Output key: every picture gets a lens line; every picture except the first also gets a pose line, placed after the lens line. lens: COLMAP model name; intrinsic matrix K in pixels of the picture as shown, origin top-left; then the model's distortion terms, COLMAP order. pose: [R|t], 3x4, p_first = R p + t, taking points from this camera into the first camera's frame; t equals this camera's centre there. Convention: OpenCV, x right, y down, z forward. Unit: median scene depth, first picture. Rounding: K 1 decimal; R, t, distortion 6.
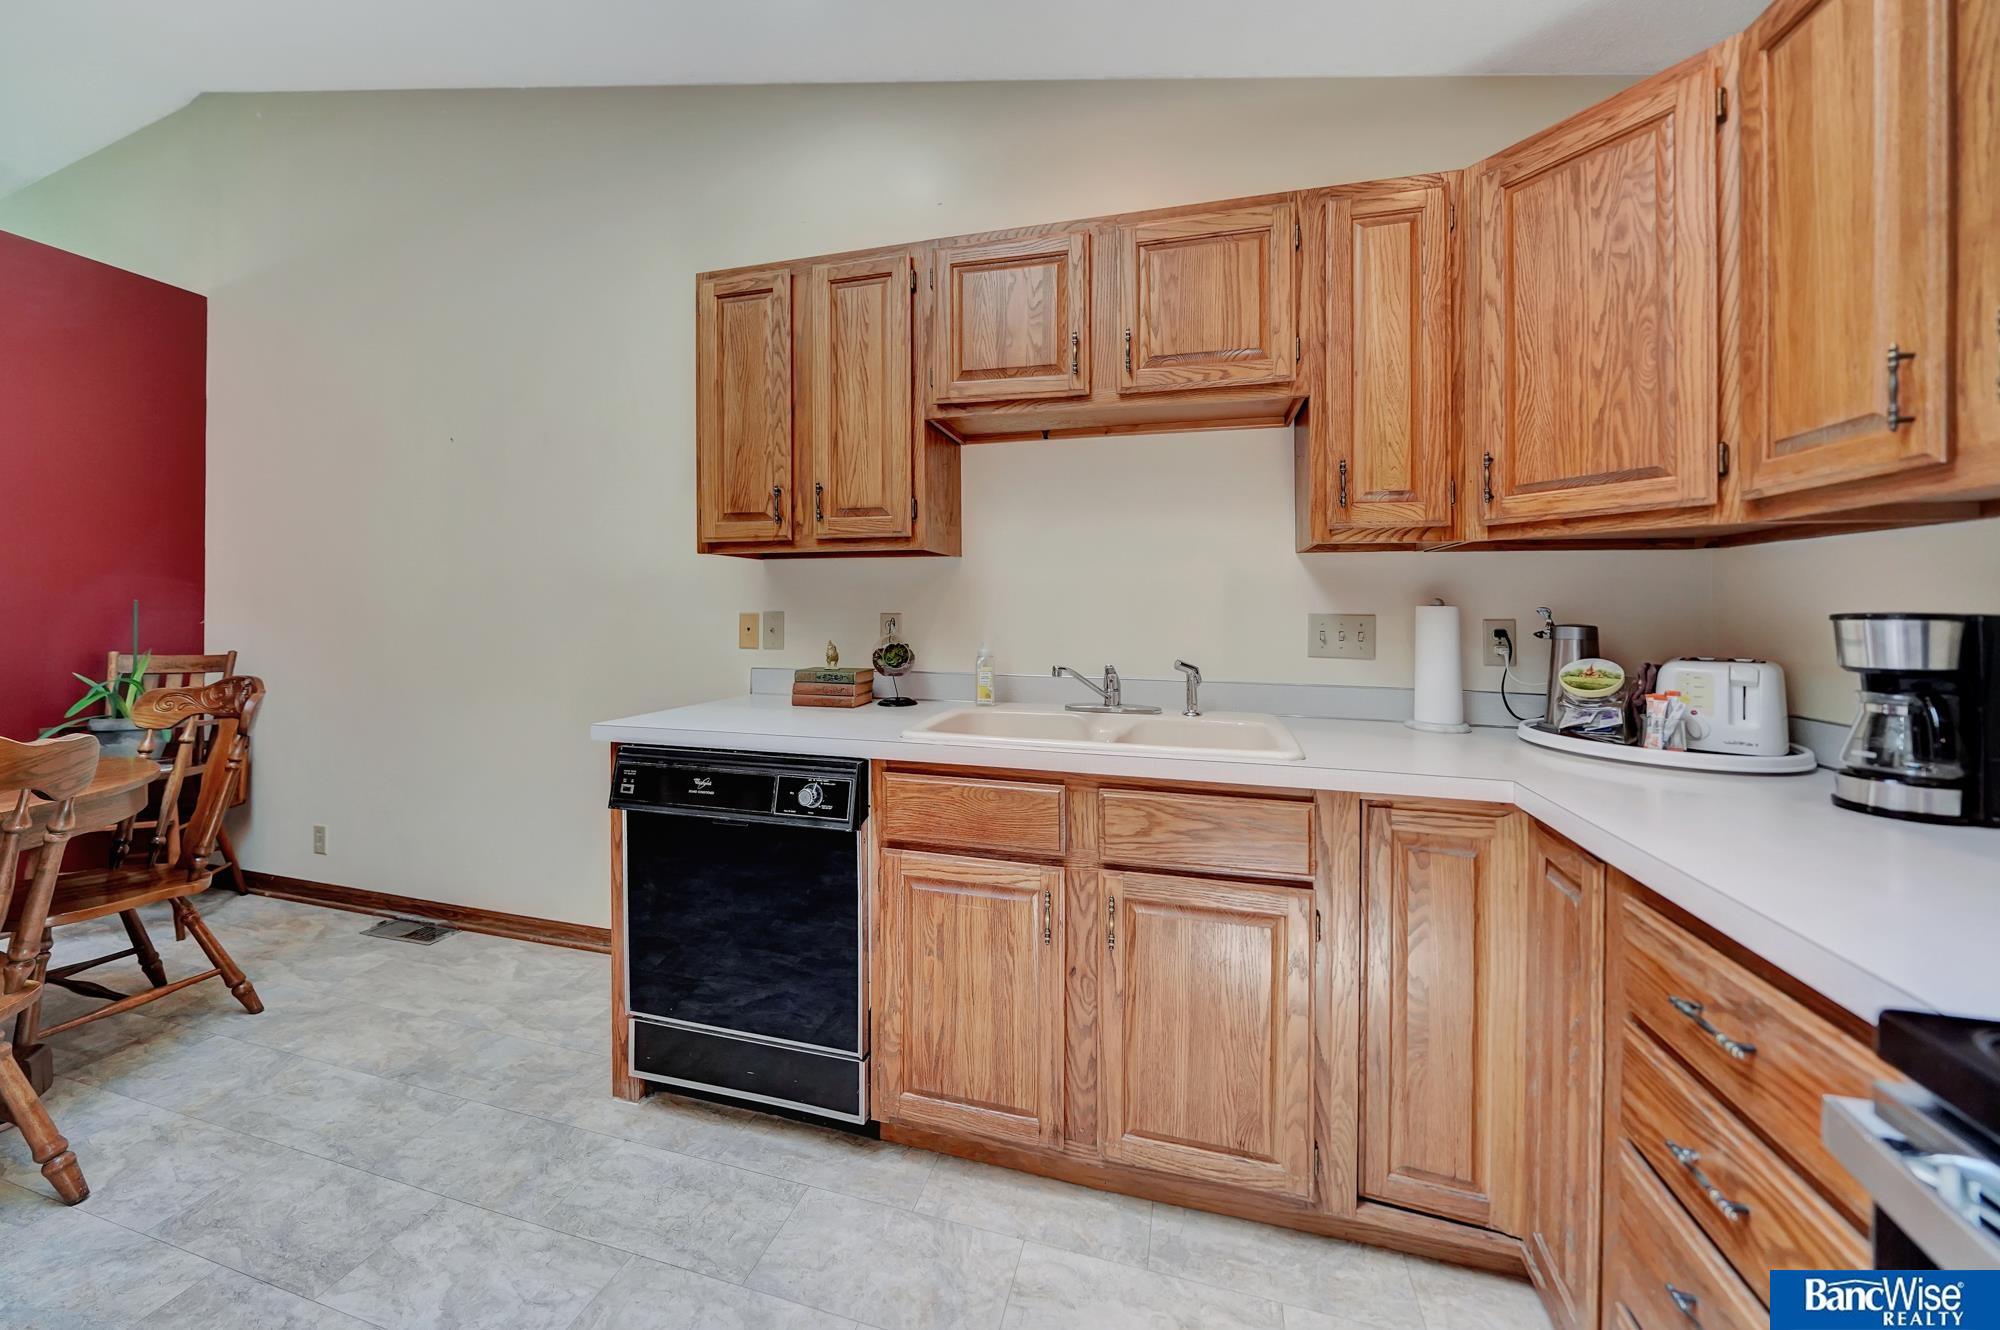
lens RADIAL K [[730.9, 0, 998.7], [0, 730.9, 609.3], [0, 0, 1]] dist [0.000322, 0.000022]
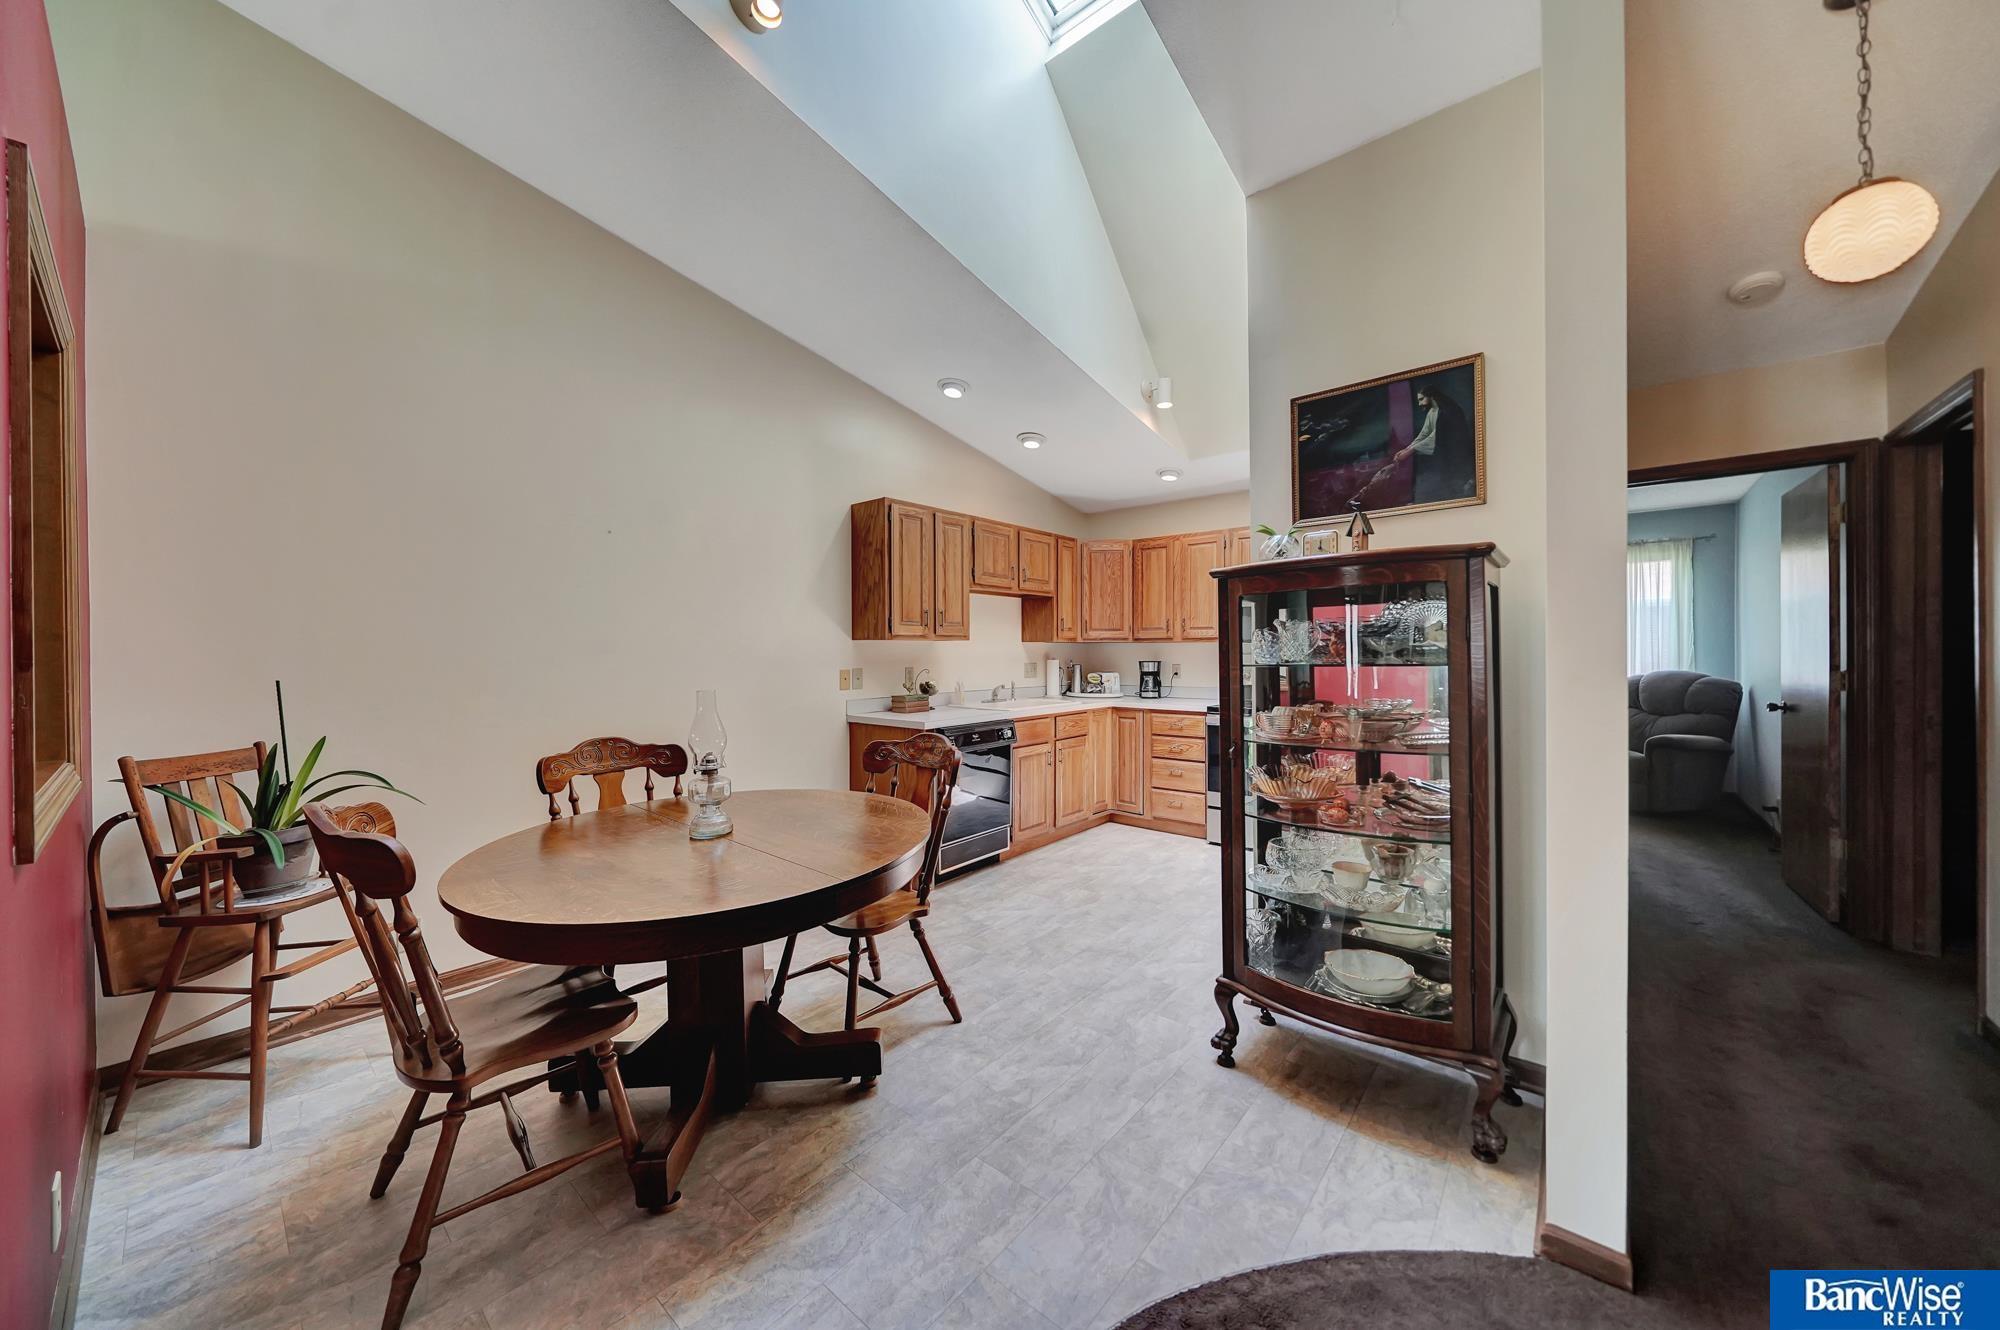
lens RADIAL K [[682.3, 0, 998.8], [0, 682.3, 655.6], [0, 0, 1]] dist [-0.001280, -0.000099]
pose [[0.415801, -0.014232, 0.909344, -3.045490], [0.007571, 0.999897, 0.012187, -0.083513], [-0.909424, 0.001817, 0.415866, -0.063482]]
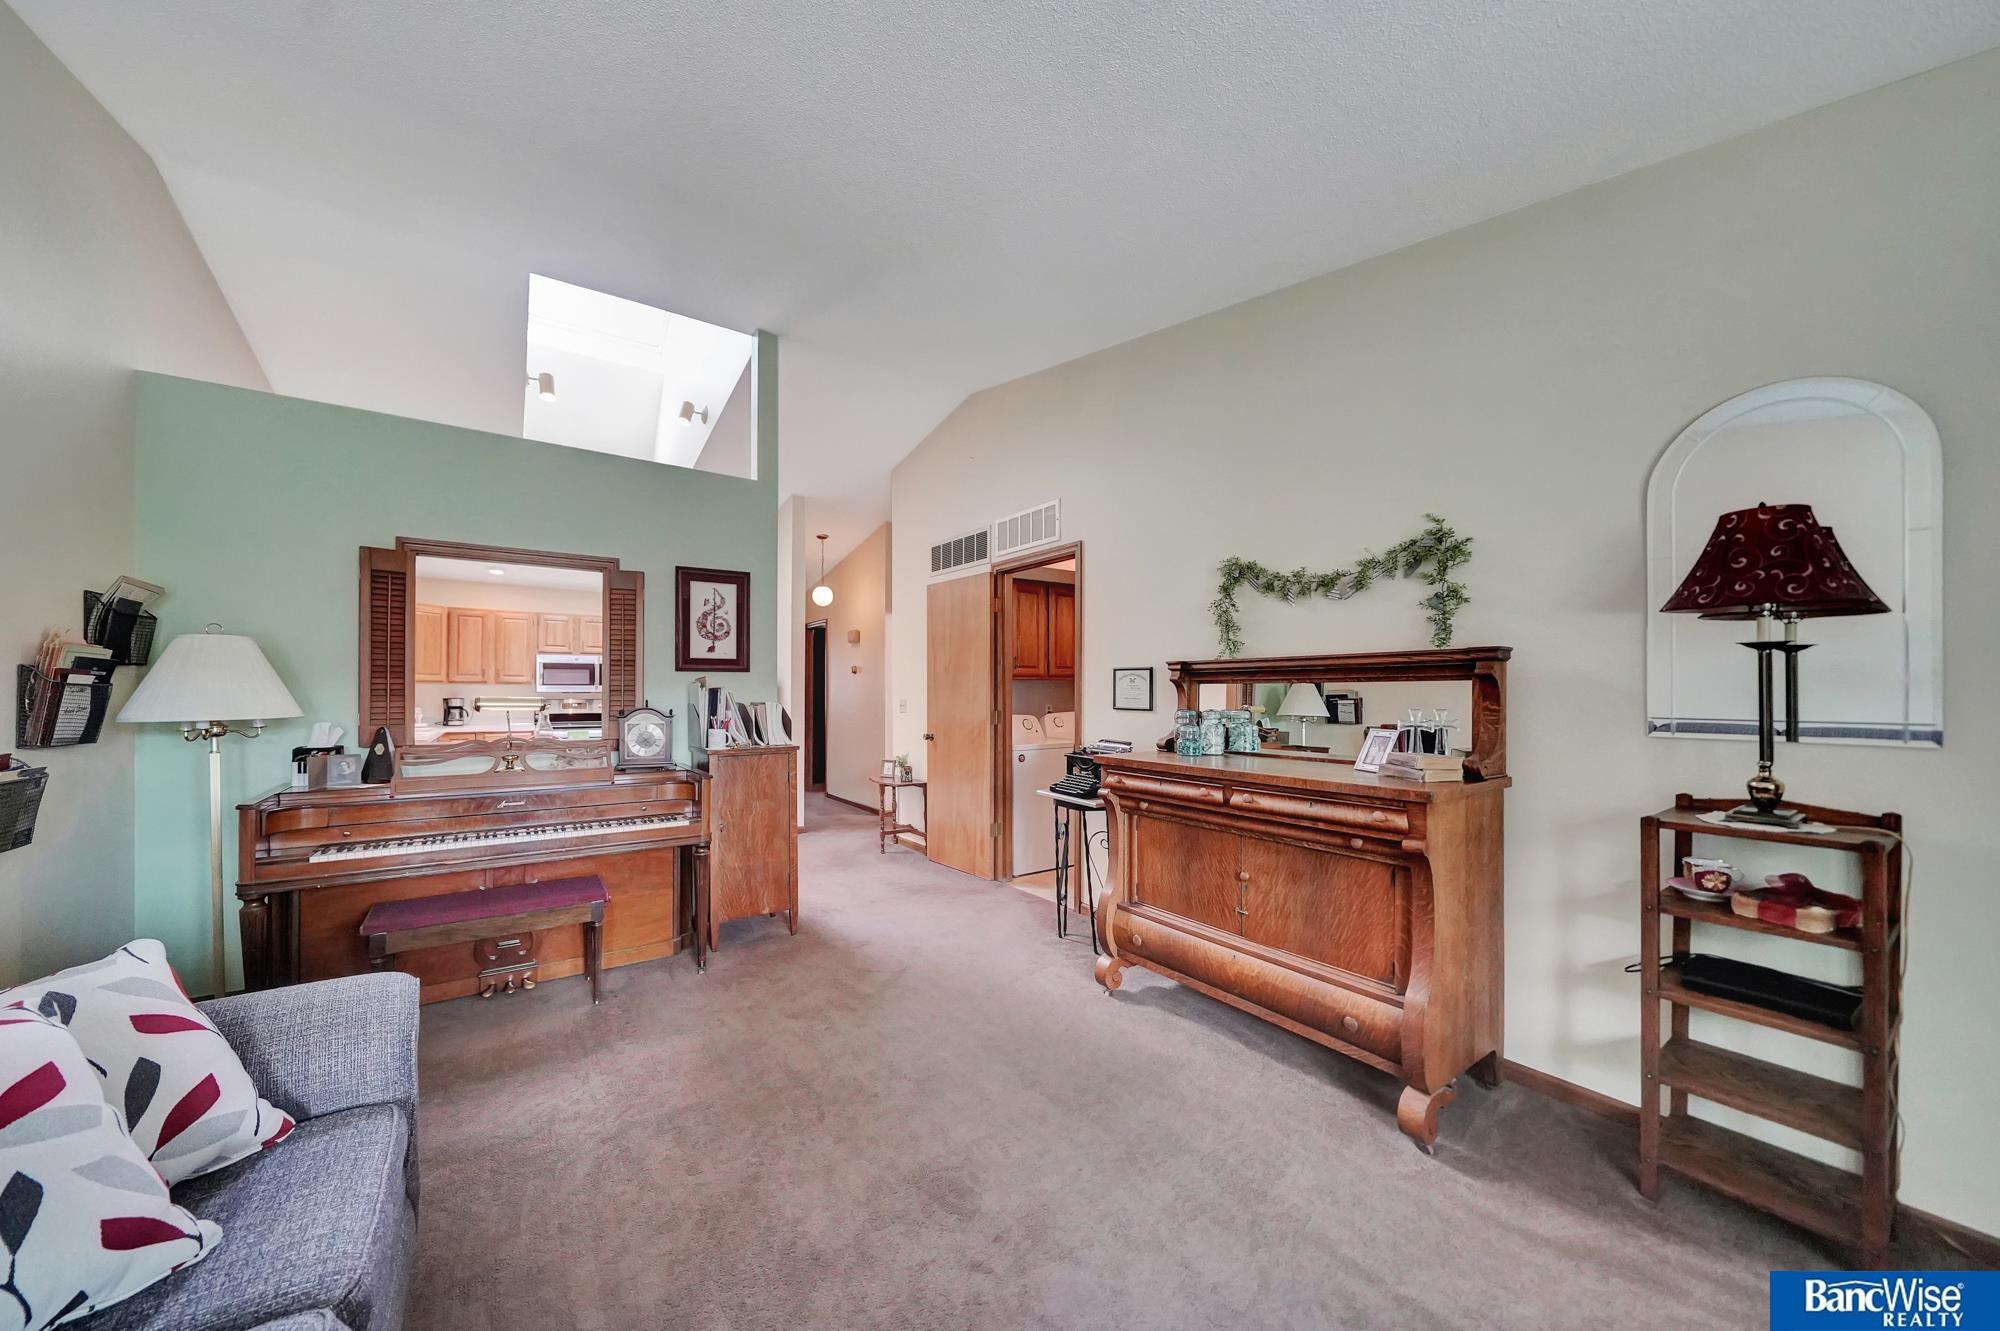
lens RADIAL K [[698.5, 0, 1003.1], [0, 698.5, 685.9], [0, 0, 1]] dist [-0.002355, 0.000087]
pose [[-0.774925, -0.008889, 0.631991, -5.784066], [-0.013651, 0.999903, -0.002676, -0.134132], [-0.631906, -0.010701, -0.774971, 2.337077]]
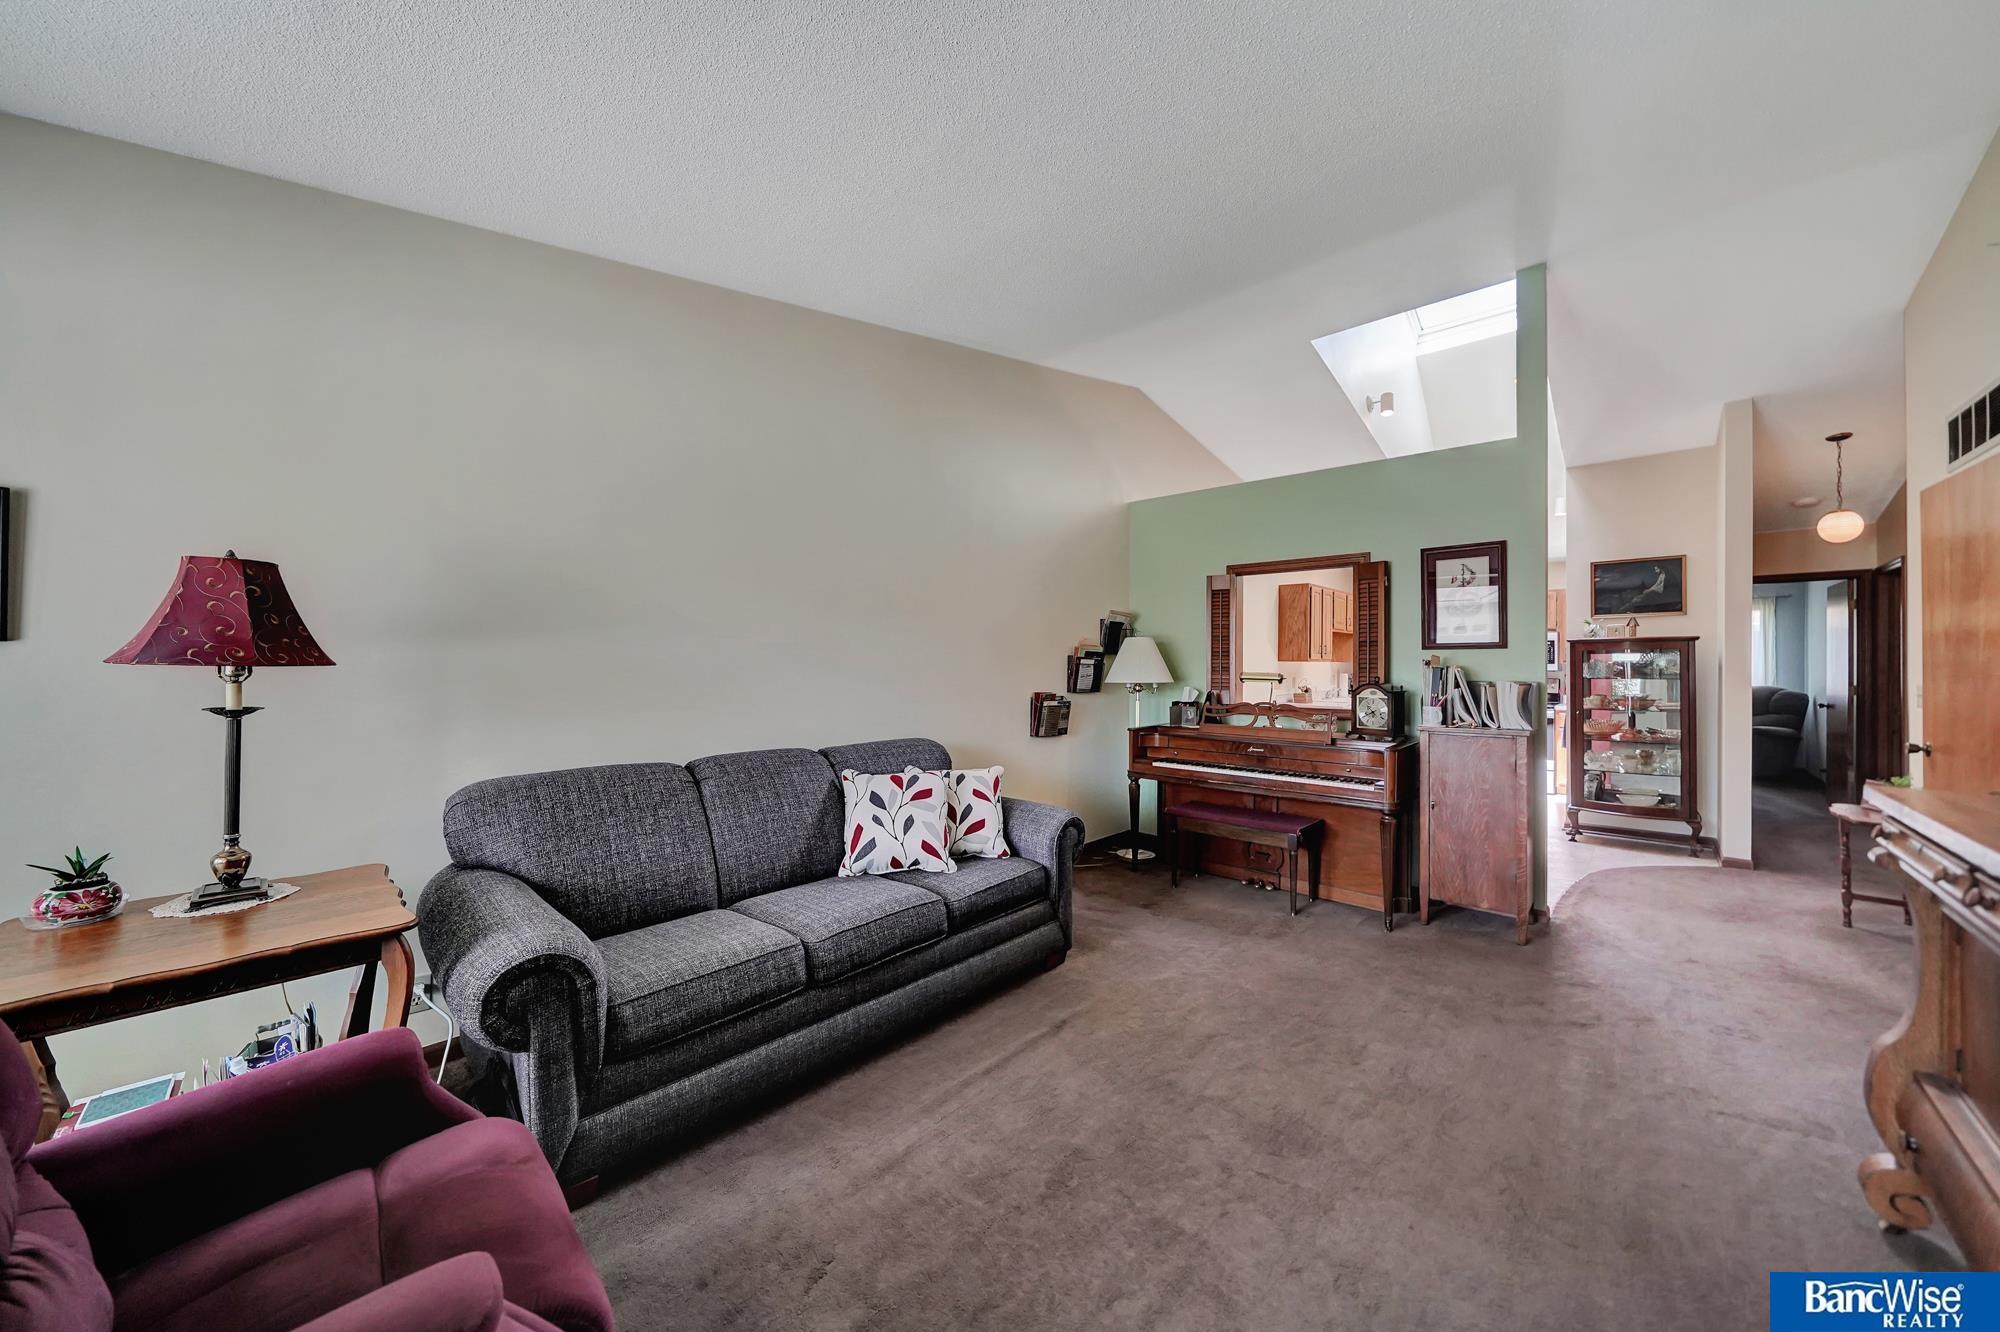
lens RADIAL K [[698.5, 0, 993.7], [0, 698.5, 660.4], [0, 0, 1]] dist [-0.002355, 0.000087]
pose [[0.460613, -0.002031, 0.887599, -6.422821], [-0.003942, 0.999983, 0.004334, -0.144369], [-0.887592, -0.005496, 0.460598, 1.215774]]
